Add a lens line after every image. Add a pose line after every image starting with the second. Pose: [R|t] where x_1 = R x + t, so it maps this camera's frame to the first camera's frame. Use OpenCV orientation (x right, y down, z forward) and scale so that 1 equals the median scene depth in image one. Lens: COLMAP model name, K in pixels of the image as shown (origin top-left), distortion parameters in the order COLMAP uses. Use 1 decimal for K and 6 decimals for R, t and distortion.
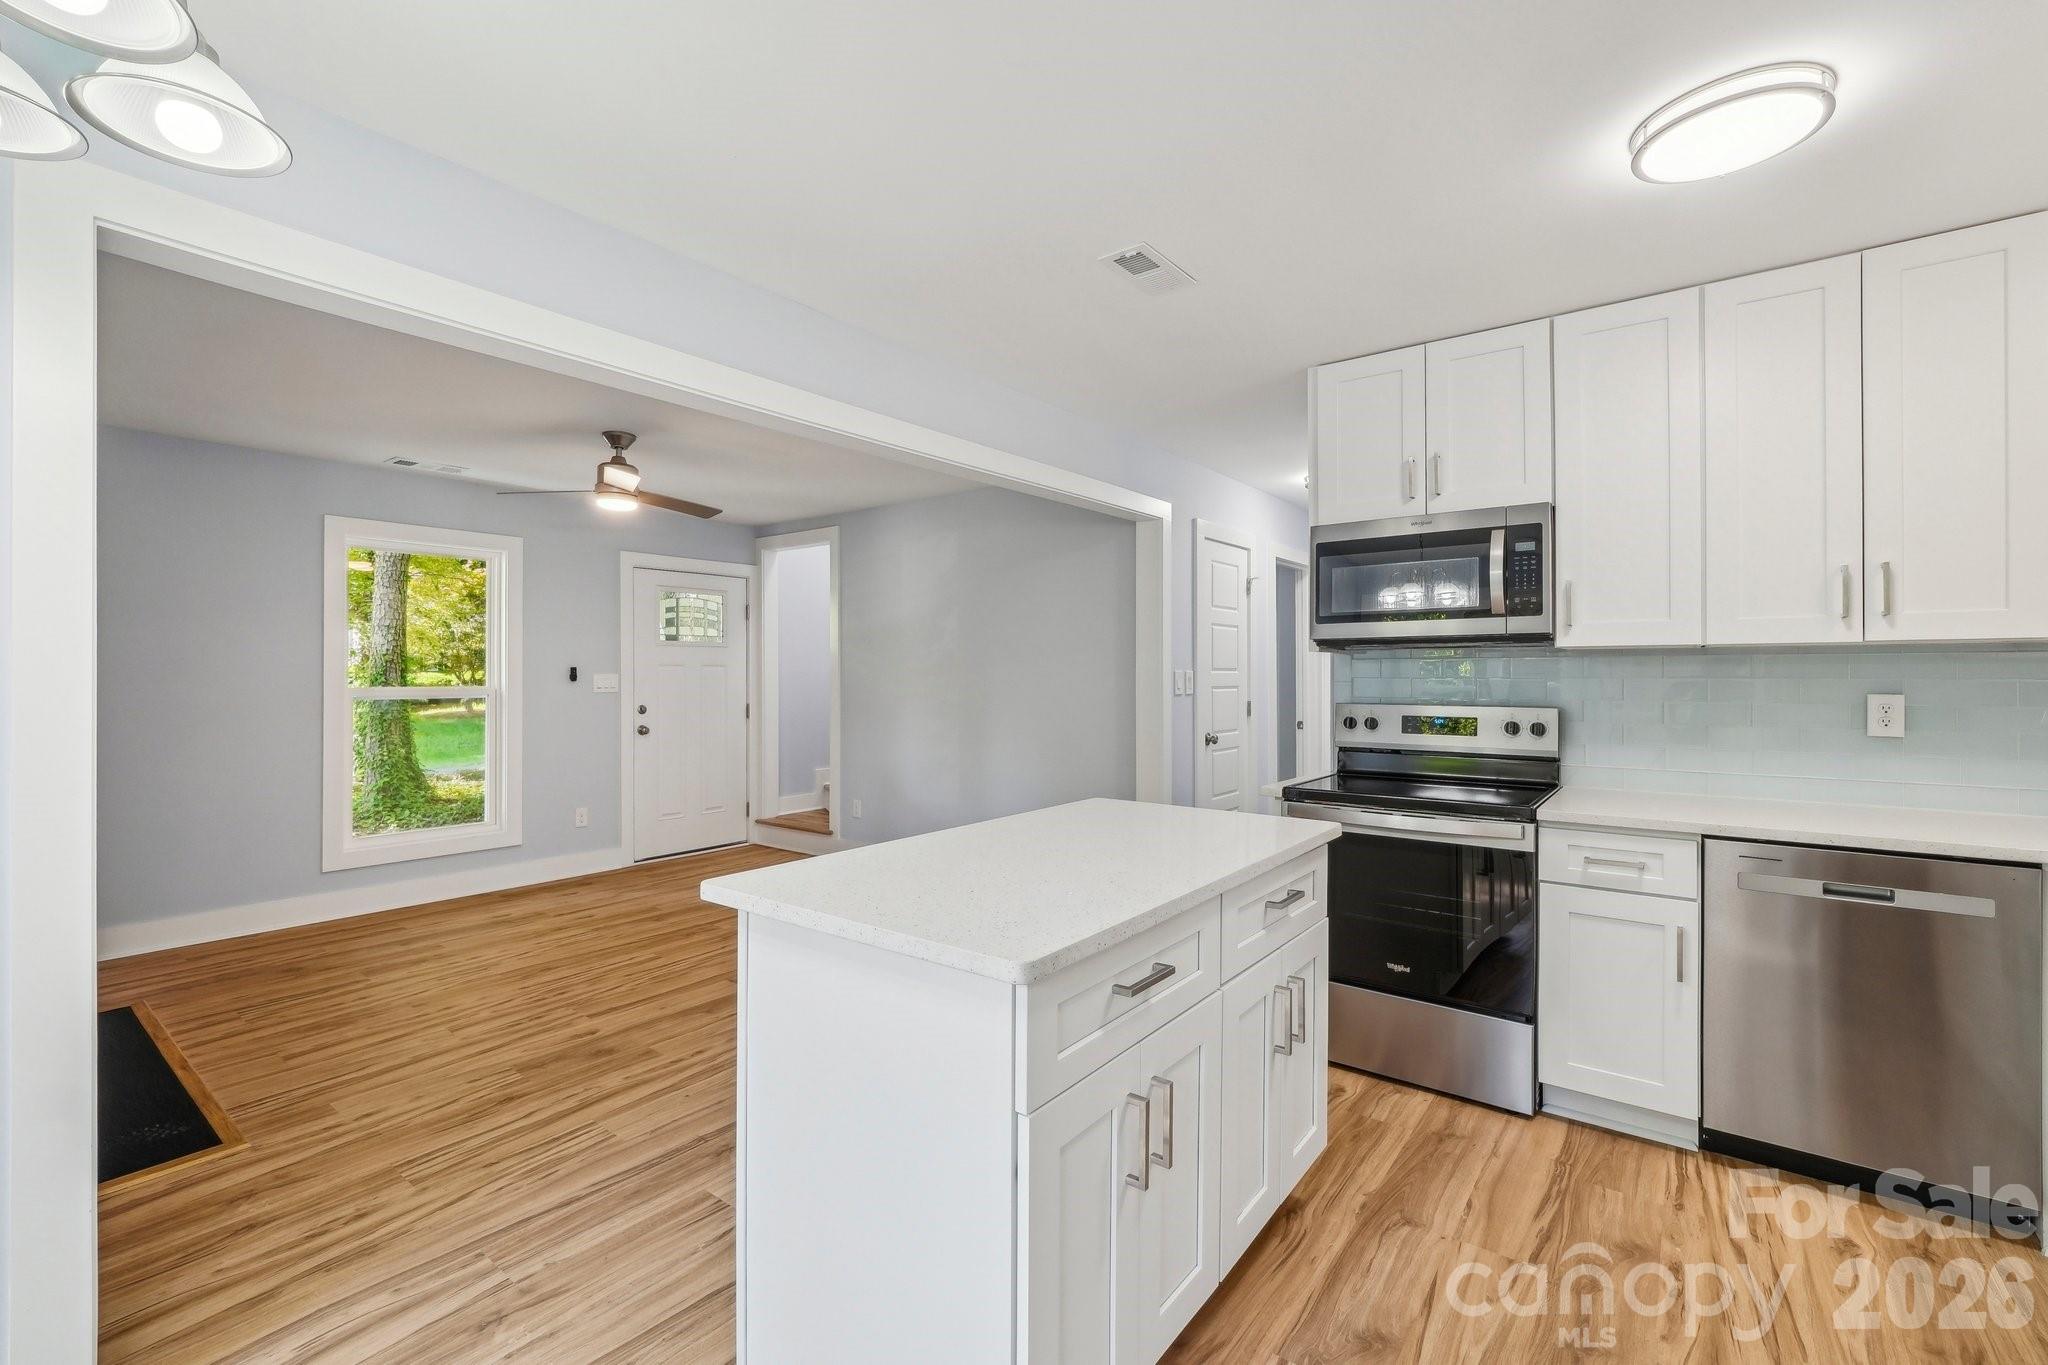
lens RADIAL K [[878.6, 0, 1026.4], [0, 878.6, 672.8], [0, 0, 1]] dist [-0.029019, 0.015061]
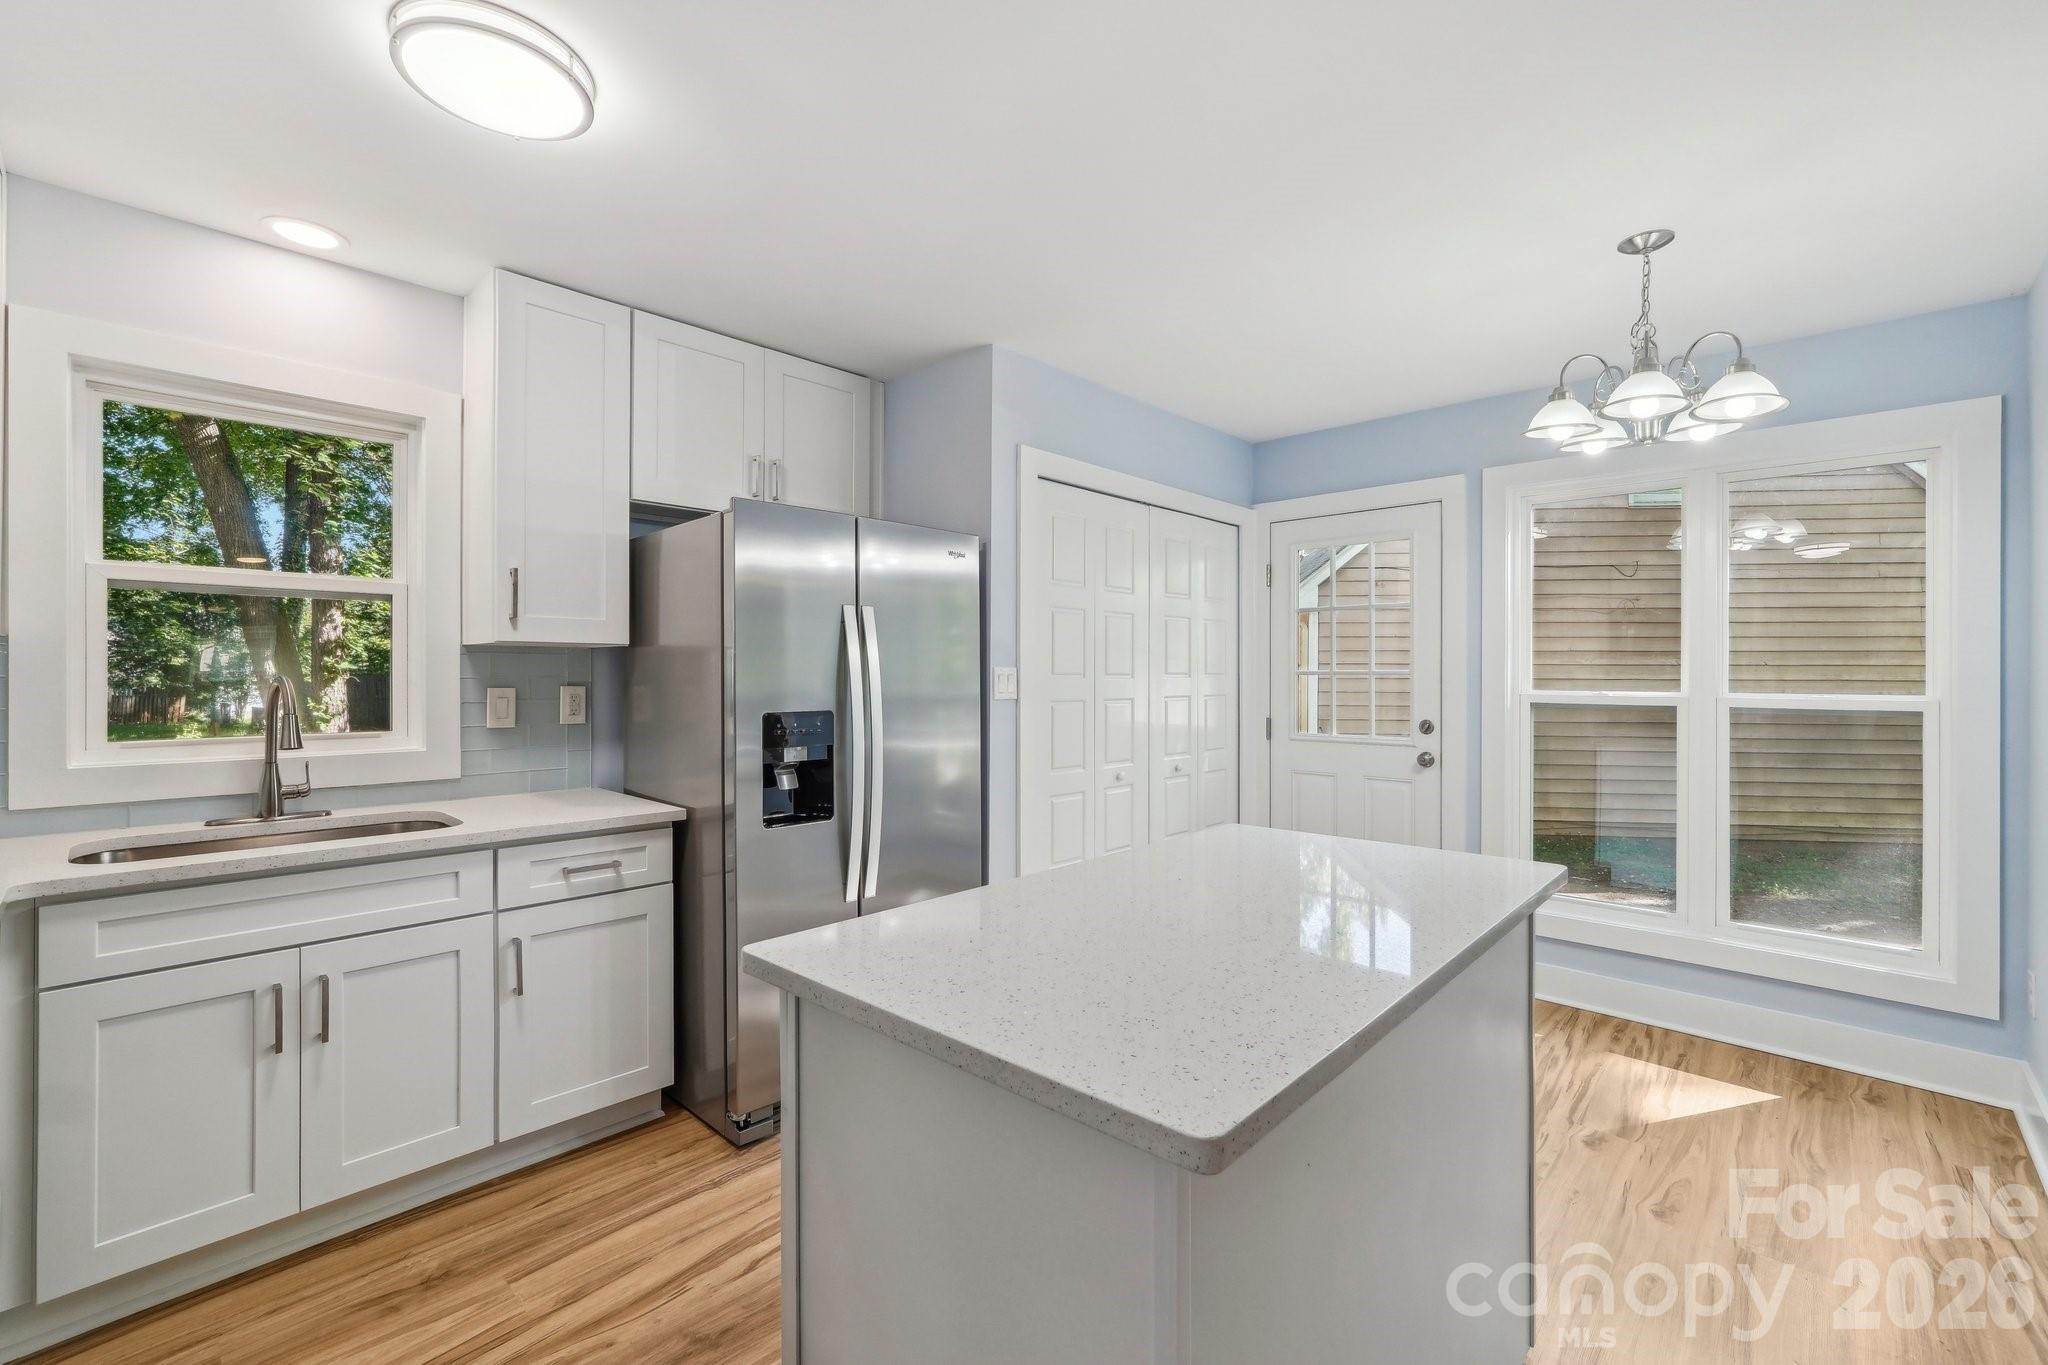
lens RADIAL K [[874.1, 0, 1026.9], [0, 874.1, 665.7], [0, 0, 1]] dist [-0.018666, 0.008511]
pose [[-0.994555, -0.001360, 0.104205, 0.086902], [-0.002485, 0.999940, -0.010666, 0.002603], [-0.104185, -0.010867, -0.994499, 1.025631]]
